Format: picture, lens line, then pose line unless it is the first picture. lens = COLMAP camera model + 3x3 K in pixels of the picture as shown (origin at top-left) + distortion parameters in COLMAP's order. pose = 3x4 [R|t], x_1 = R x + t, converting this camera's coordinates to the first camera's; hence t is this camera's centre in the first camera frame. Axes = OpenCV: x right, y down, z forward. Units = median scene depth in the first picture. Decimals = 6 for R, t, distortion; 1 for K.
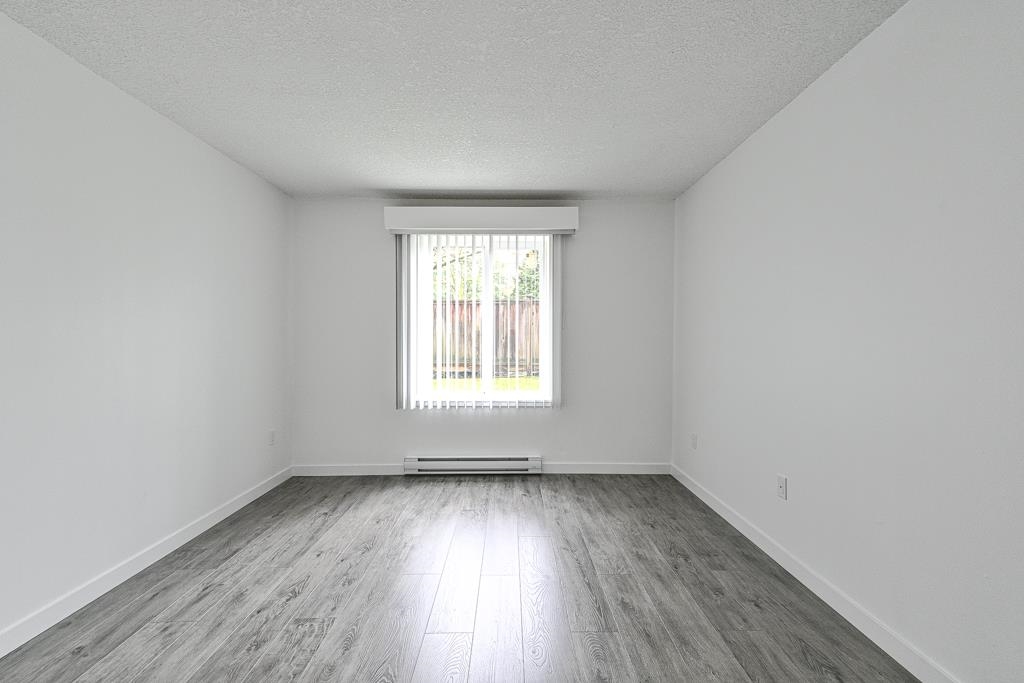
lens RADIAL K [[413.1, 0, 512.0], [0, 413.1, 341.5], [0, 0, 1]] dist [0.001252, 0.000112]
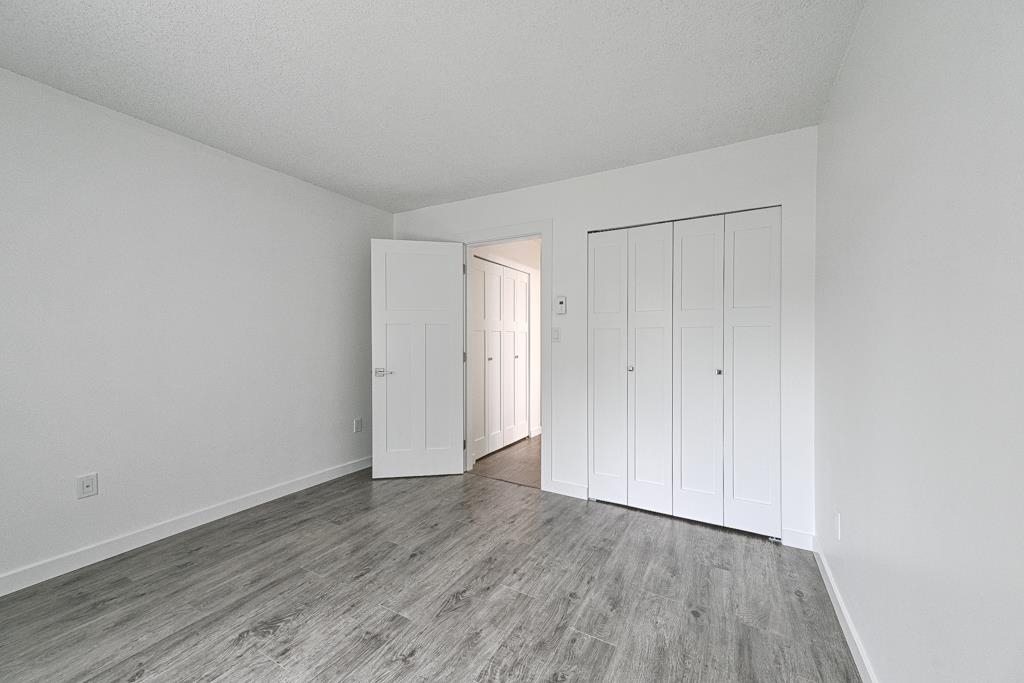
lens RADIAL K [[391.8, 0, 512.0], [0, 391.8, 341.5], [0, 0, 1]] dist [0.000780, -0.000062]
pose [[-0.870227, -0.009951, 0.492551, -0.828116], [-0.005821, 0.999934, 0.009917, -0.014582], [-0.492617, 0.005763, -0.870227, 1.566914]]
